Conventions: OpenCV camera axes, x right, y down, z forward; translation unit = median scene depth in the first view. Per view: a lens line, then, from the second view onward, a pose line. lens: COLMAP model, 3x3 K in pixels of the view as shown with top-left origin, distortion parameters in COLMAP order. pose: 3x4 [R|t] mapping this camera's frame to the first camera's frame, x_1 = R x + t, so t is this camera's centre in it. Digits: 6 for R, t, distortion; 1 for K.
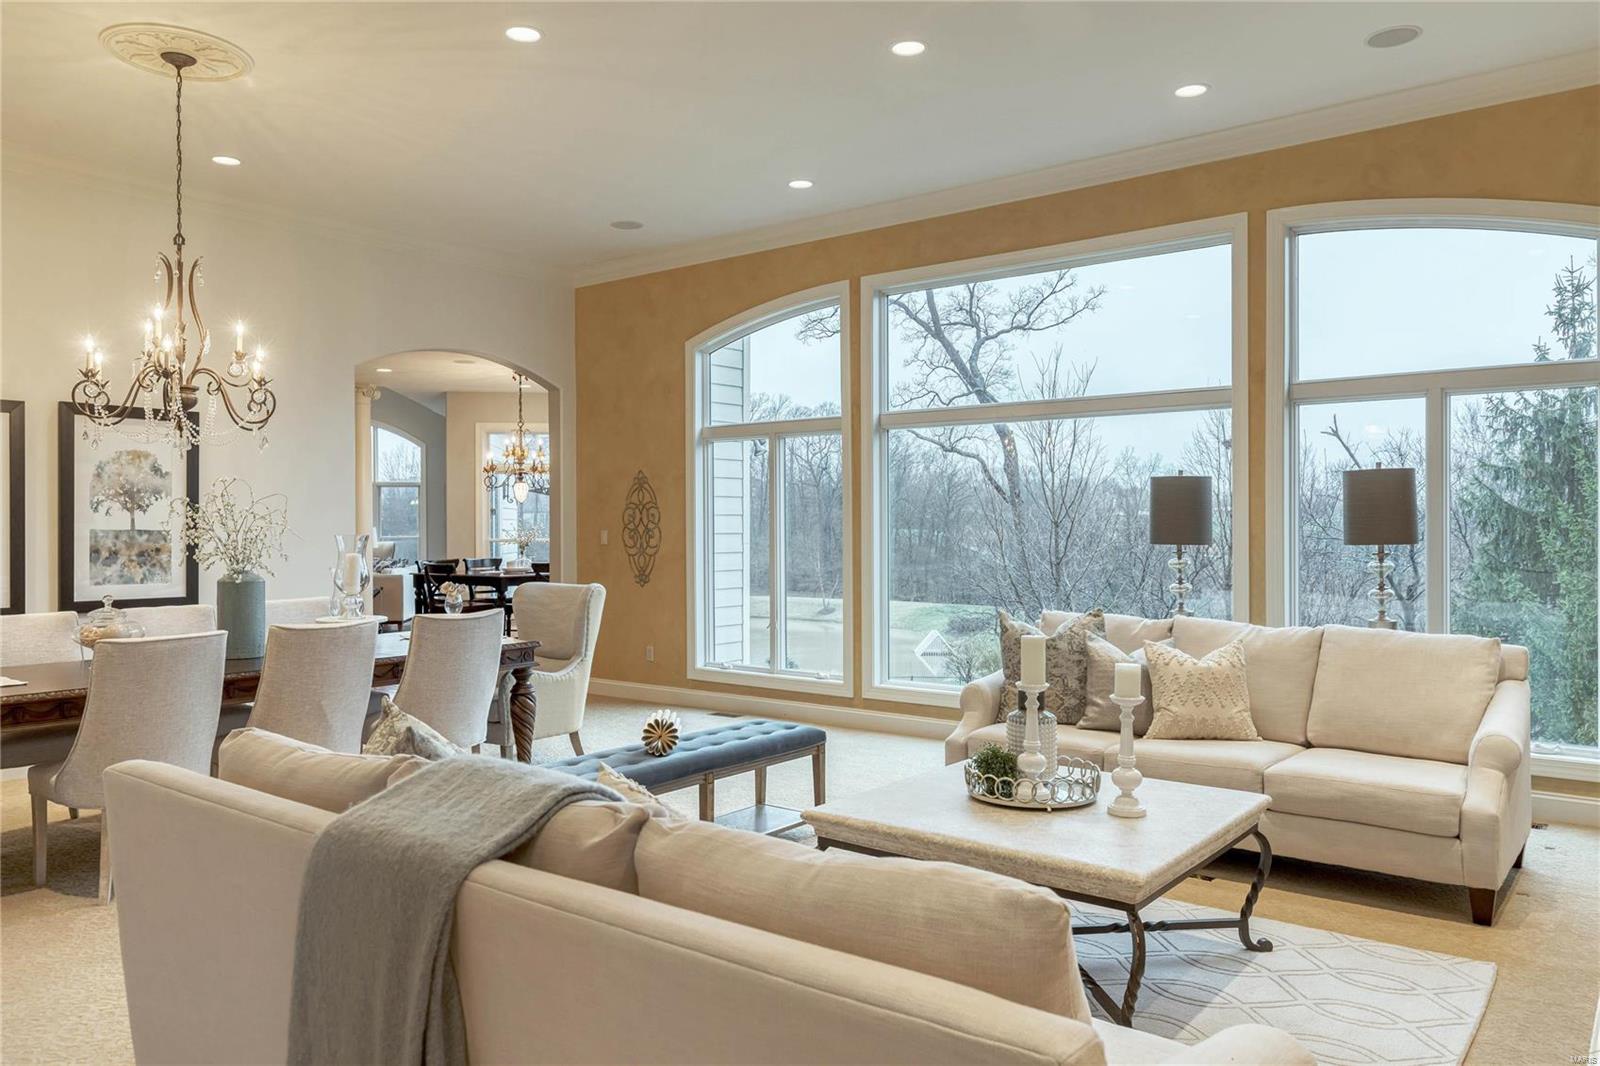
lens RADIAL K [[1111.4, 0, 800.0], [0, 1111.4, 533.0], [0, 0, 1]] dist [-0.002364, -0.001248]
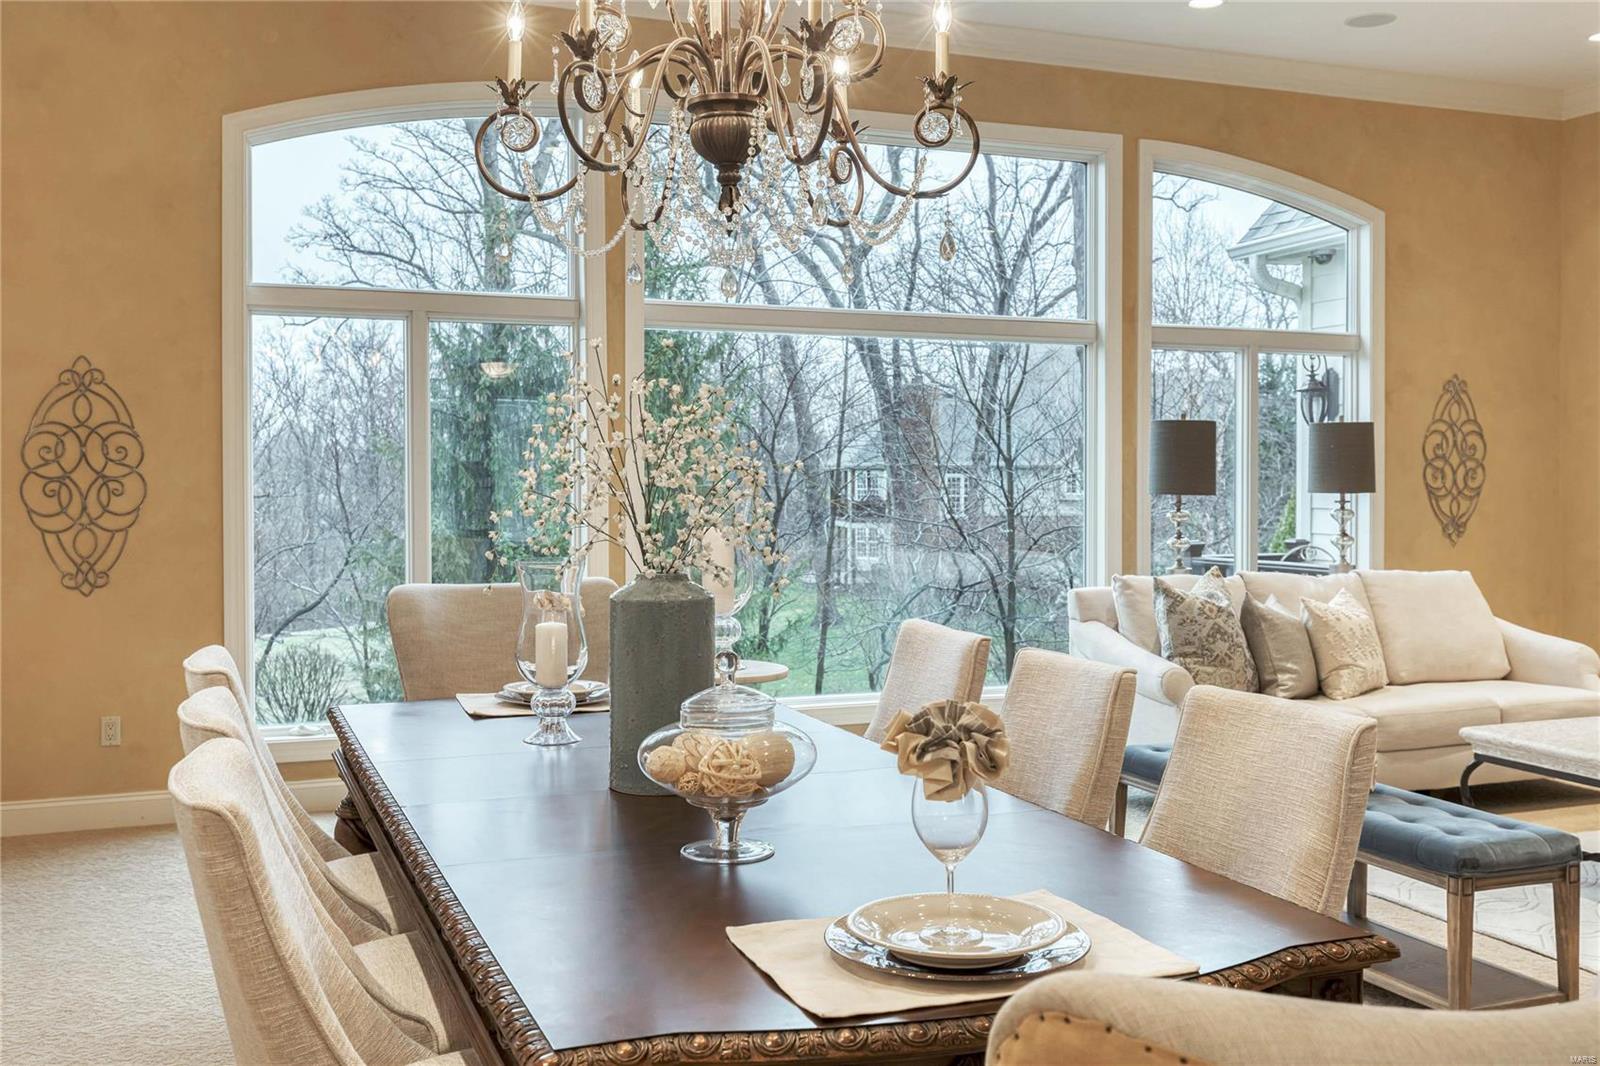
lens RADIAL K [[1528.5, 0, 800.0], [0, 1528.5, 533.0], [0, 0, 1]] dist [0.012446, 0.007023]
pose [[0.505854, -0.022814, 0.862317, -0.587605], [0.006273, 0.999721, 0.022770, 0.007842], [-0.862596, -0.006109, 0.505856, 0.410221]]
